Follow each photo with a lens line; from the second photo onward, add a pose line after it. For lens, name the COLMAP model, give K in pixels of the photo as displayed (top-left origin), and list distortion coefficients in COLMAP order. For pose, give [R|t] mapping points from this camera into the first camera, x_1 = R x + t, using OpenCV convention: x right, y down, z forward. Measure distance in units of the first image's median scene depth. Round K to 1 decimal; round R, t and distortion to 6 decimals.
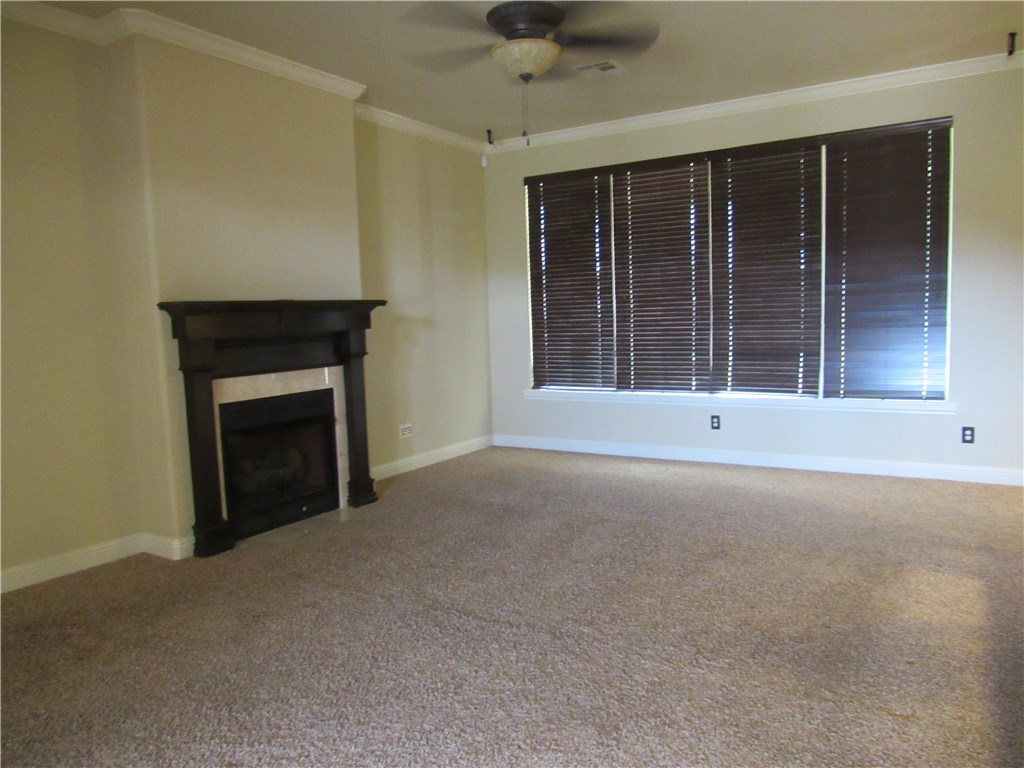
lens RADIAL K [[749.1, 0, 512.0], [0, 749.1, 384.0], [0, 0, 1]] dist [-0.003763, -0.003344]
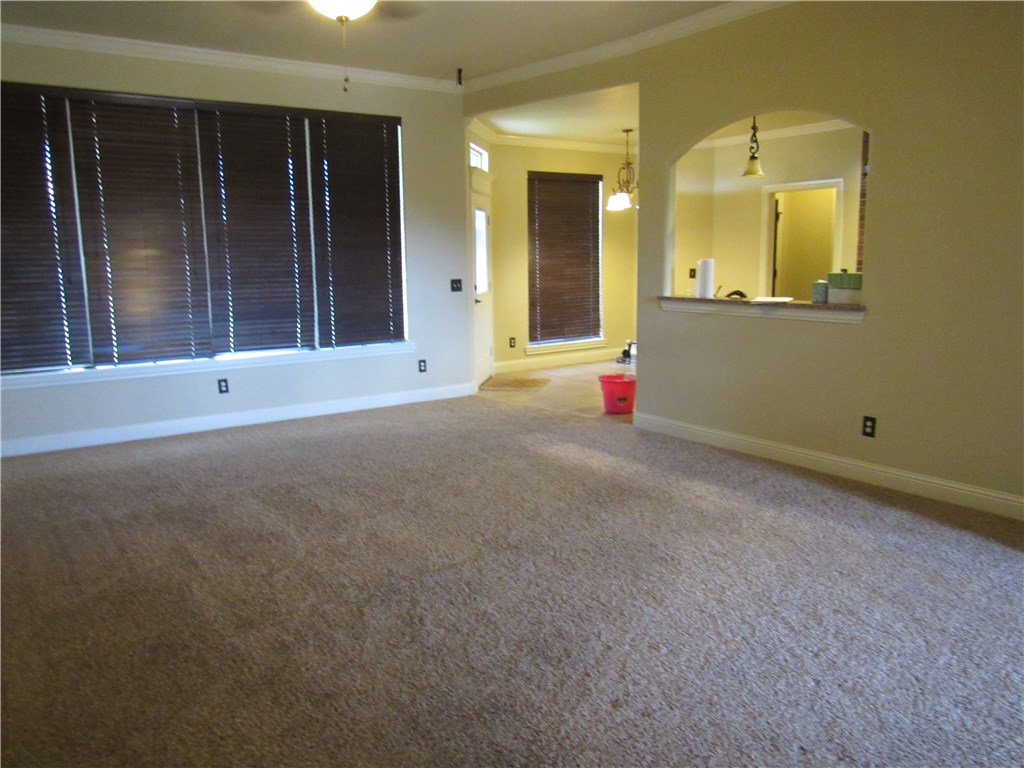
lens RADIAL K [[748.3, 0, 512.0], [0, 748.3, 384.0], [0, 0, 1]] dist [-0.010552, -0.003493]
pose [[0.399550, -0.122060, 0.908549, -0.488186], [0.092980, 0.991381, 0.092299, -0.006562], [-0.911984, 0.047598, 0.407455, 0.285770]]
